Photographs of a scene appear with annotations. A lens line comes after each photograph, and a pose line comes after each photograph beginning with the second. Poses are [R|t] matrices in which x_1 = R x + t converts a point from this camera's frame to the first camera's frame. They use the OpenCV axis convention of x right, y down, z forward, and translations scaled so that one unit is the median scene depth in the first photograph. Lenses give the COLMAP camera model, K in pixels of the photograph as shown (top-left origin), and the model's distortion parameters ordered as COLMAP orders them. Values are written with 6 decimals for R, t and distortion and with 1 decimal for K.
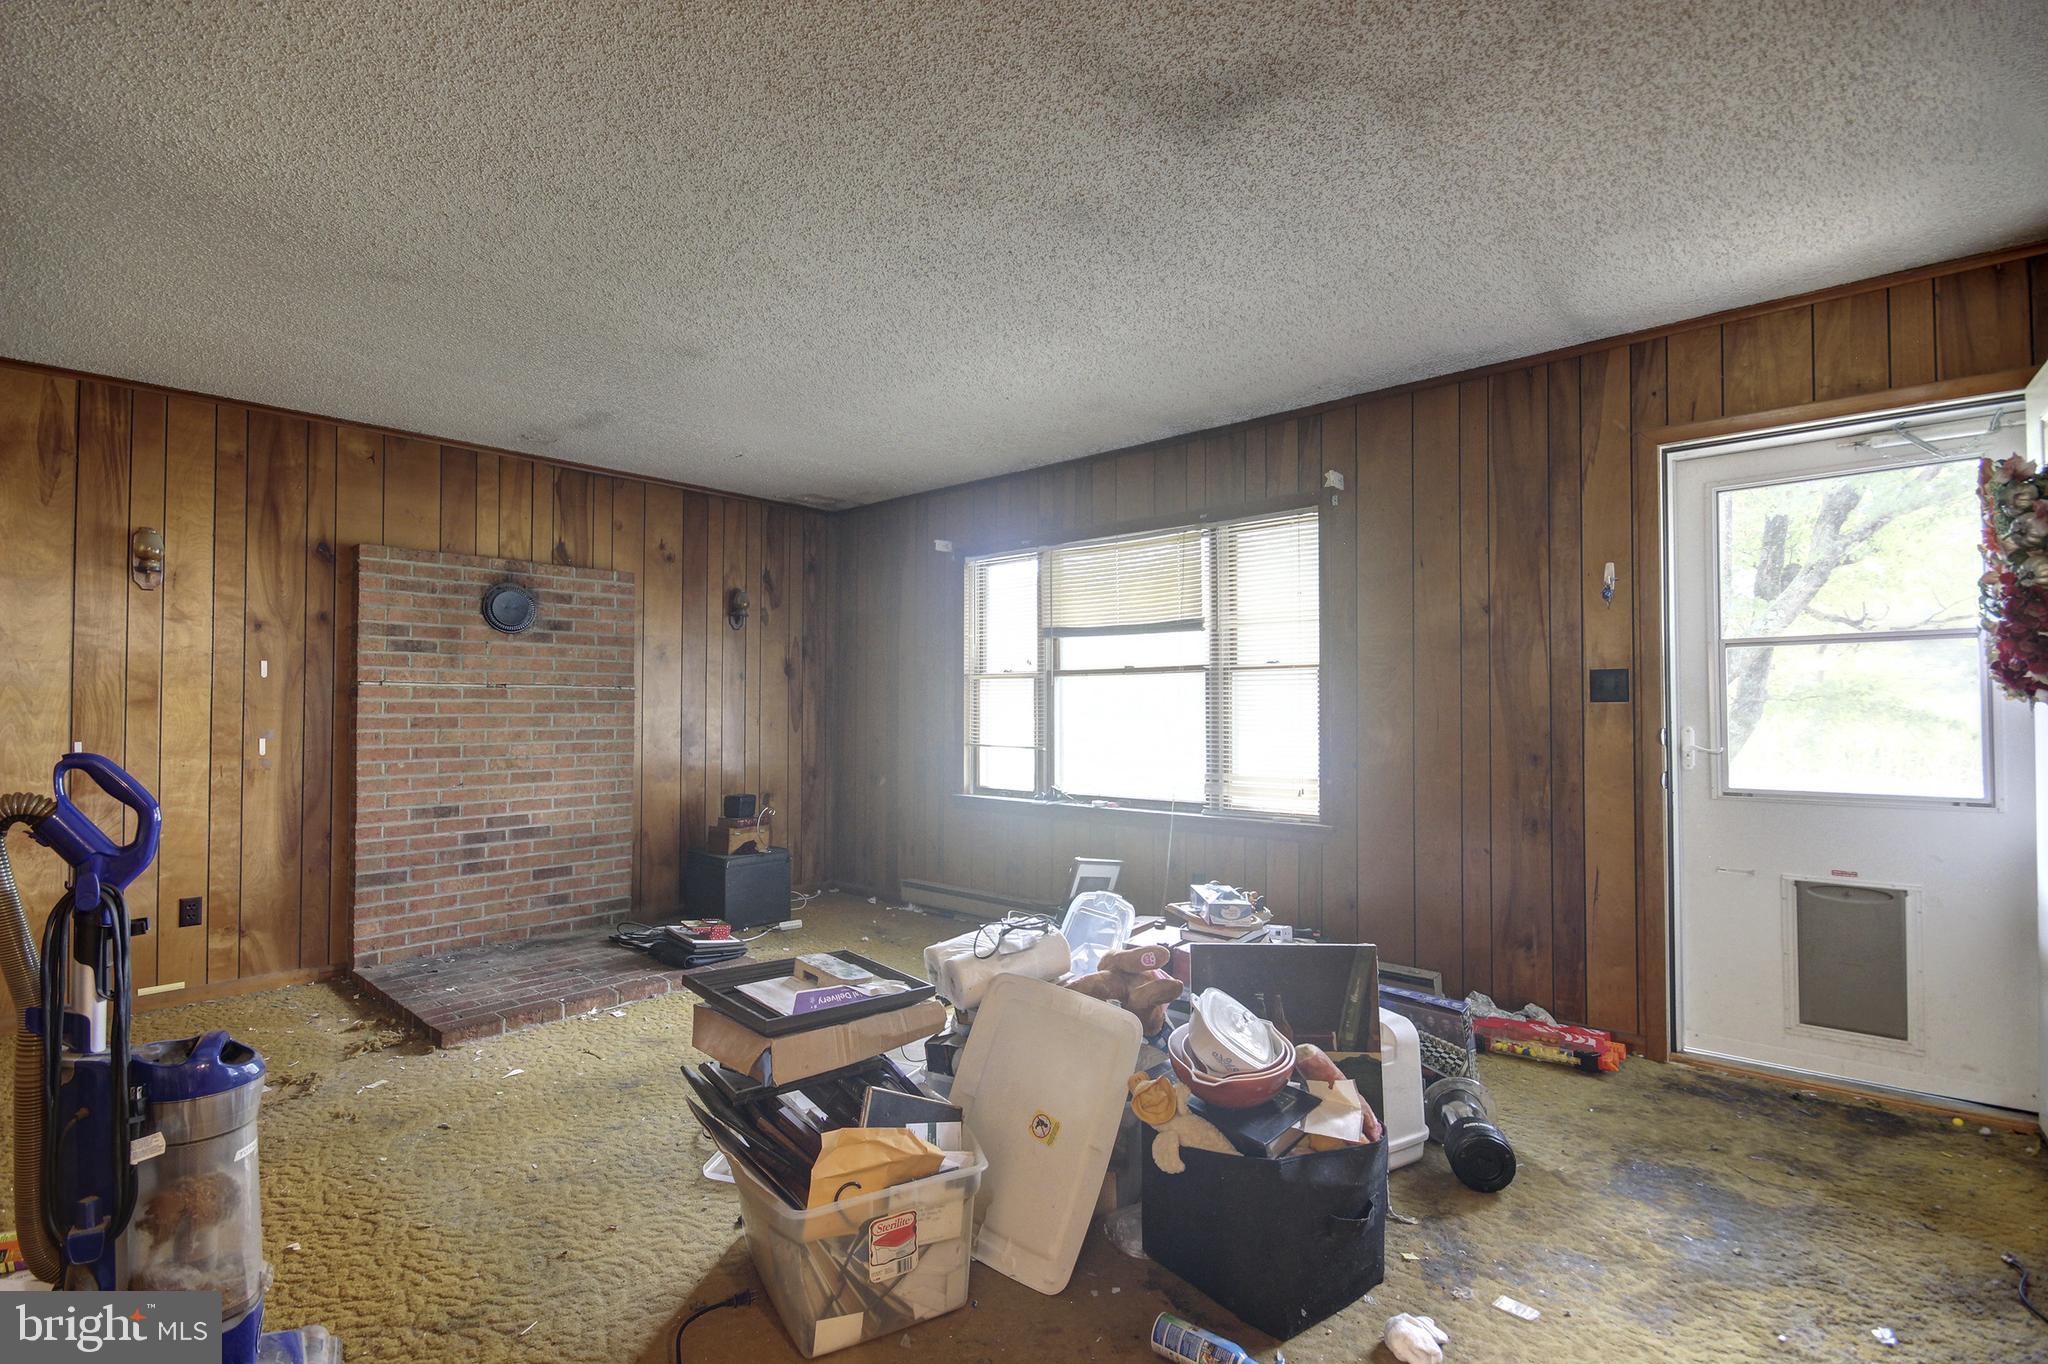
lens RADIAL K [[958.6, 0, 1023.6], [0, 958.6, 692.2], [0, 0, 1]] dist [0.001866, 0.000601]
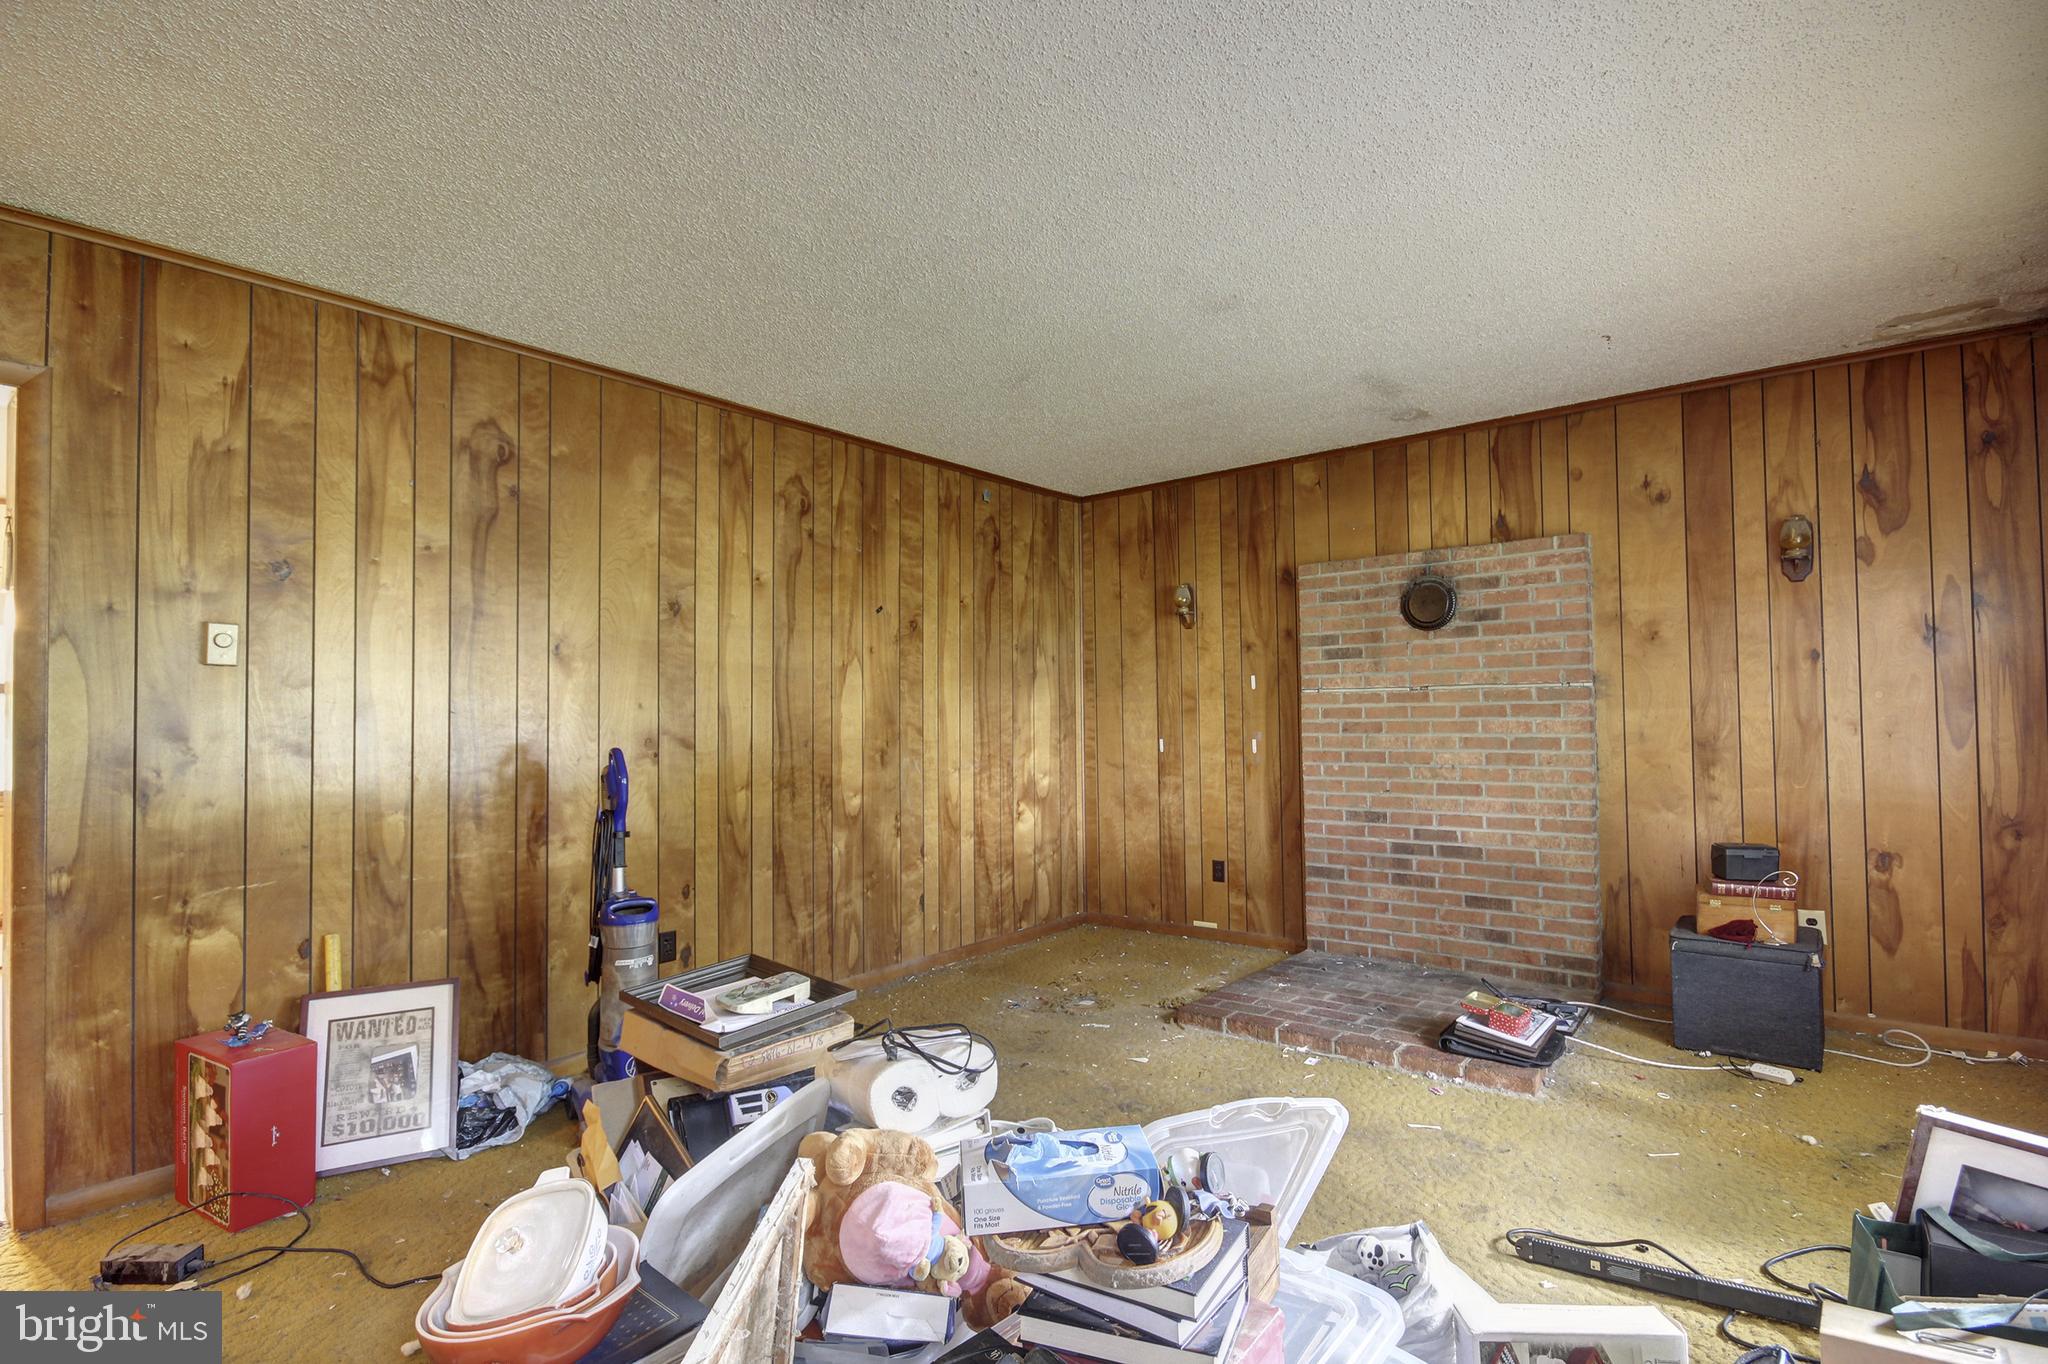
lens RADIAL K [[958.6, 0, 1023.6], [0, 958.6, 692.2], [0, 0, 1]] dist [0.001866, 0.000601]
pose [[0.055607, -0.028323, -0.998051, 0.362805], [0.029172, 0.999217, -0.026730, 0.010965], [0.998027, -0.027629, 0.056389, 0.567225]]
